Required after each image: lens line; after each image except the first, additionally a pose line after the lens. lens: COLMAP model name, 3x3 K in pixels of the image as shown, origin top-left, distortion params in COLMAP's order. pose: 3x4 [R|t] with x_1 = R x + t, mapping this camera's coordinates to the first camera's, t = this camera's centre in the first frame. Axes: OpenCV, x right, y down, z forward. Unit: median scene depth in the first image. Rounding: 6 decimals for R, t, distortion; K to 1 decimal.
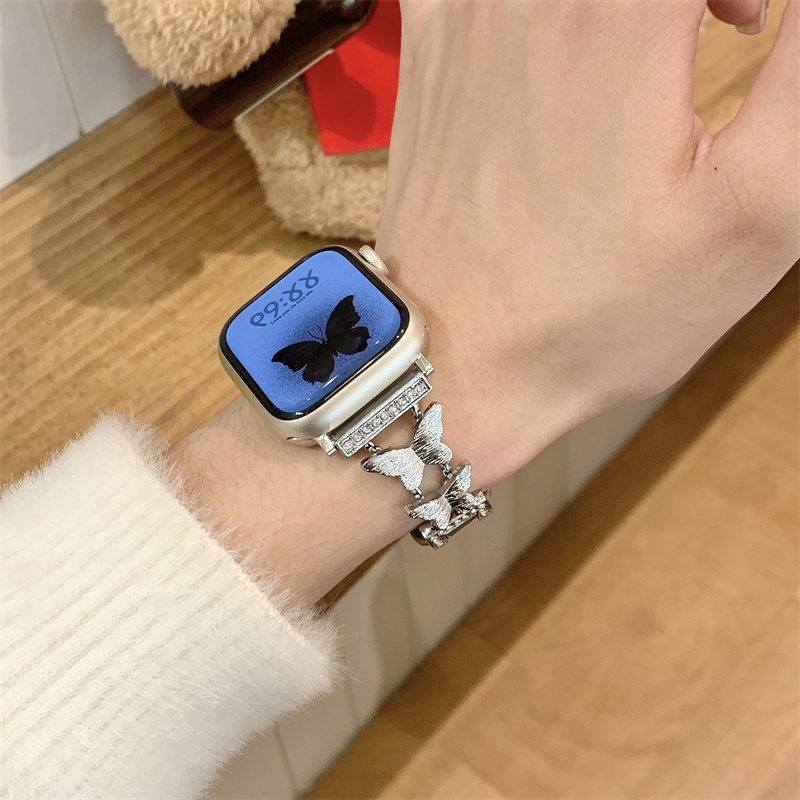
lens RADIAL K [[1378.3, 0, 400.0], [0, 1378.3, 400.0], [0, 0, 1]] dist [0.229286, -0.931513]
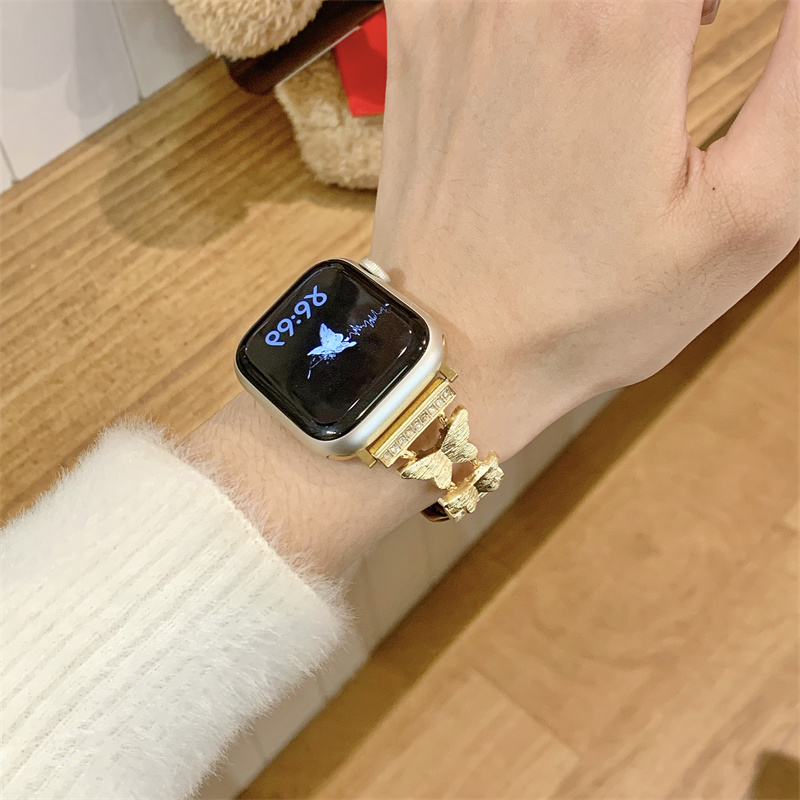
lens RADIAL K [[1345.4, 0, 399.7], [0, 1345.4, 367.2], [0, 0, 1]] dist [0.236879, -1.019262]
pose [[0.999874, 0.001783, -0.015789, 0.003803], [-0.001672, 0.999974, 0.007040, 0.025197], [0.015801, -0.007013, 0.999851, -0.135091]]
